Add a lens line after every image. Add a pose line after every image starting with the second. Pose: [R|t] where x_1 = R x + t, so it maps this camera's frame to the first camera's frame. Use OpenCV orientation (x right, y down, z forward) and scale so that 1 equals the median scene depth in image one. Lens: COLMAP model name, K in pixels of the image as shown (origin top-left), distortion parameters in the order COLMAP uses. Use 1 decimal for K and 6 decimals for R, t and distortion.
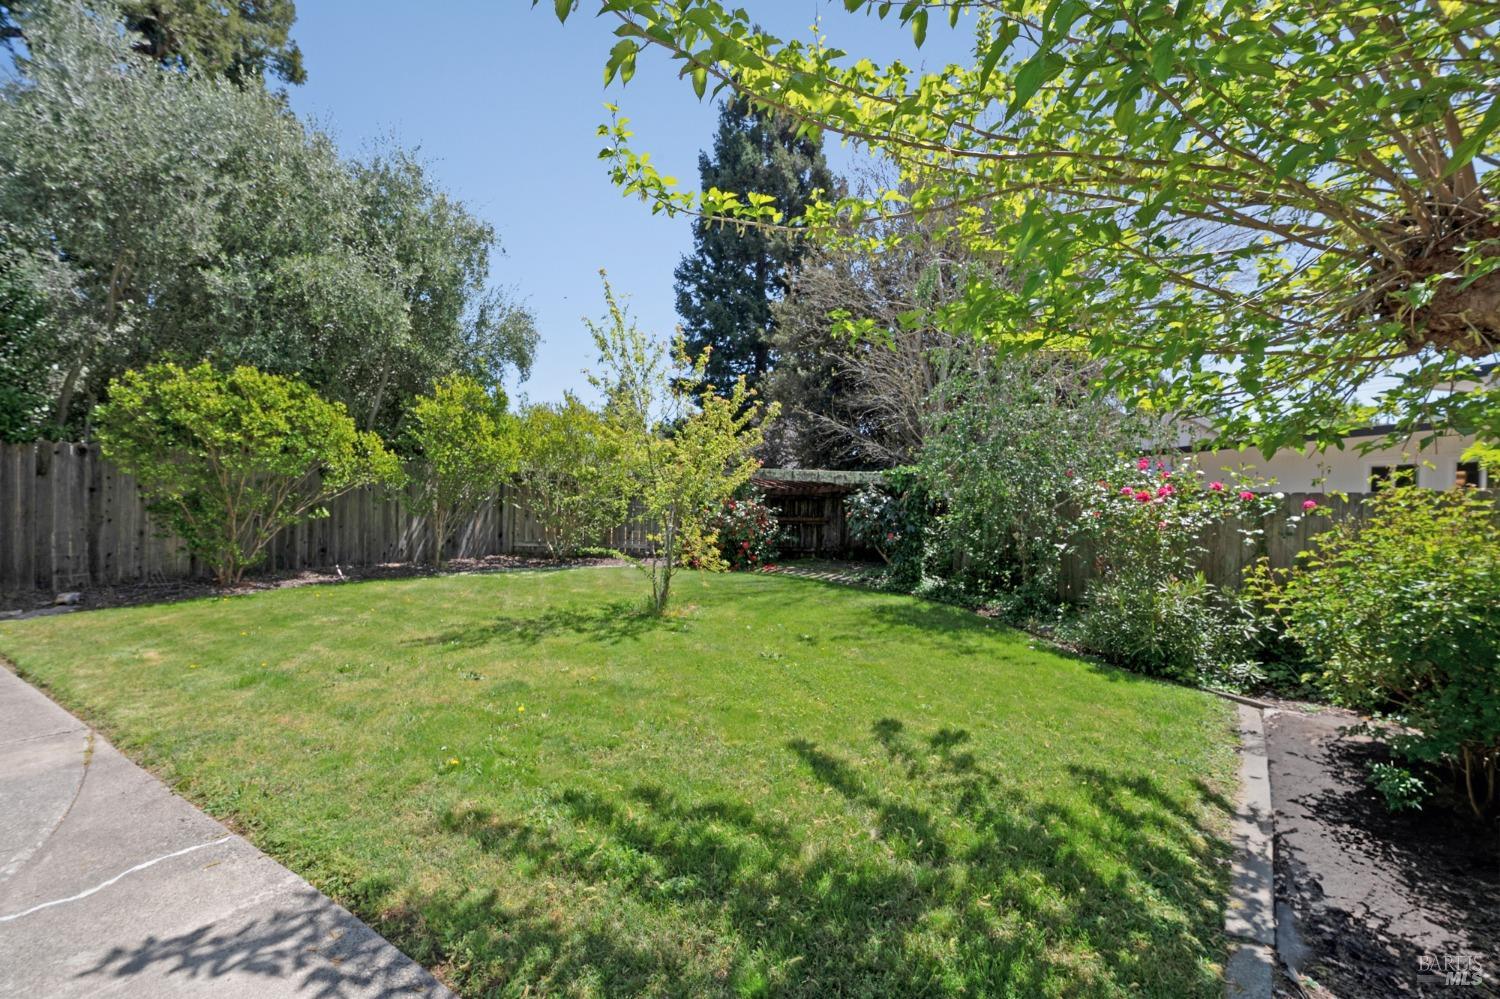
lens RADIAL K [[613.2, 0, 761.2], [0, 613.2, 503.8], [0, 0, 1]] dist [-0.004194, 0.001474]
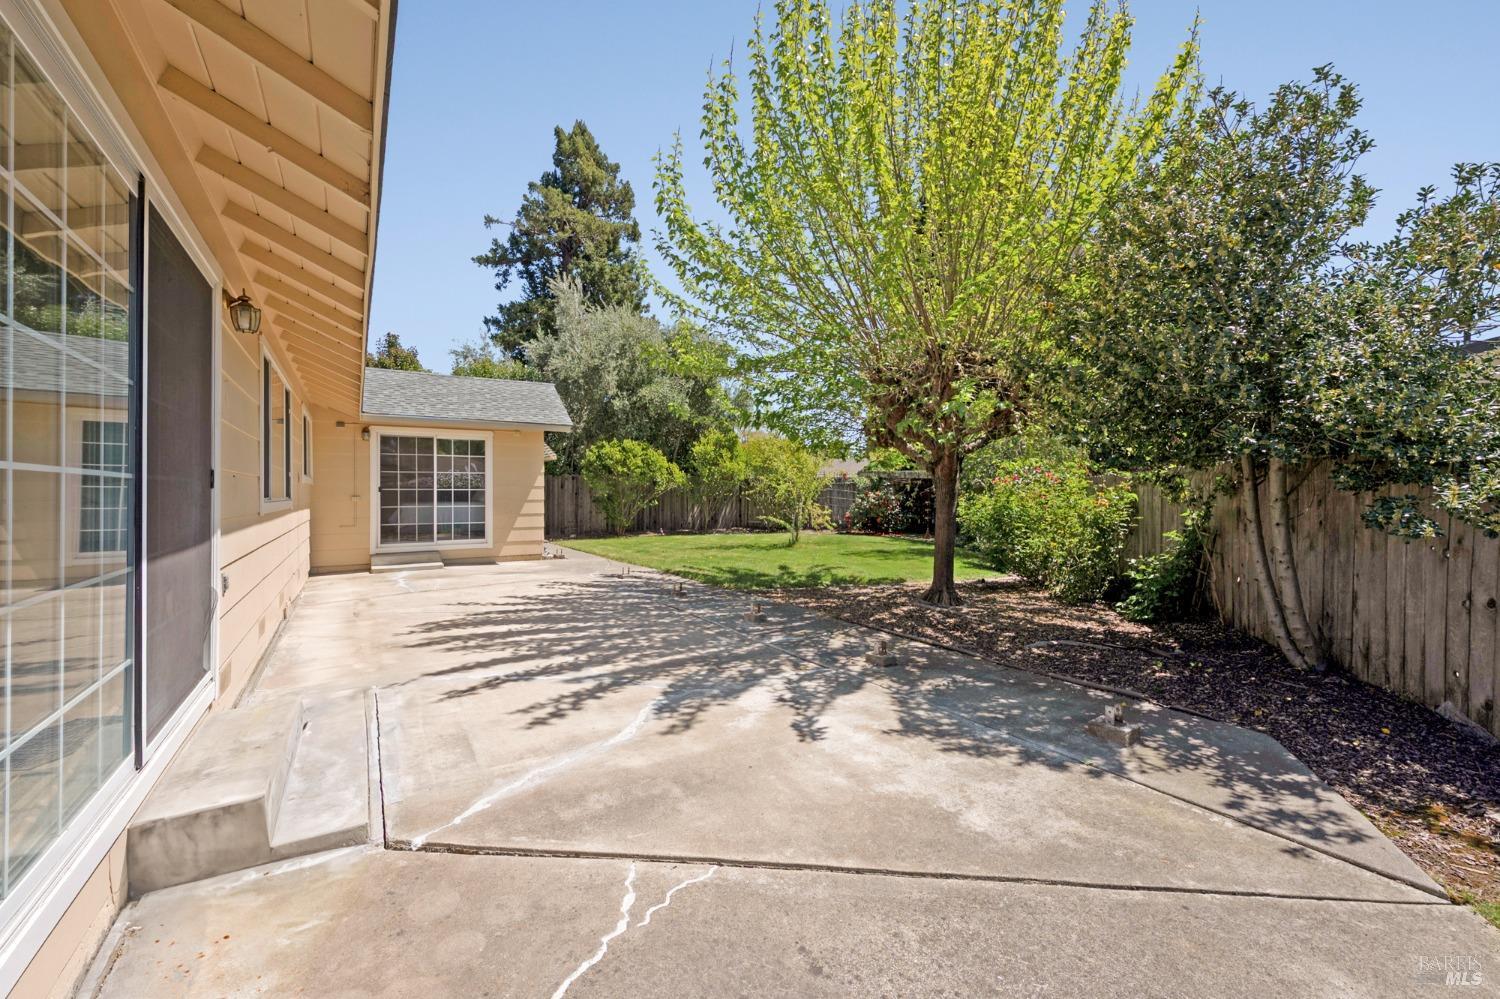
lens RADIAL K [[613.2, 0, 746.0], [0, 613.2, 496.8], [0, 0, 1]] dist [-0.004194, 0.001474]
pose [[0.891274, -0.023884, -0.452836, 0.527686], [0.019225, 0.999704, -0.014889, 0.034033], [0.453057, 0.004565, 0.891470, -0.752927]]
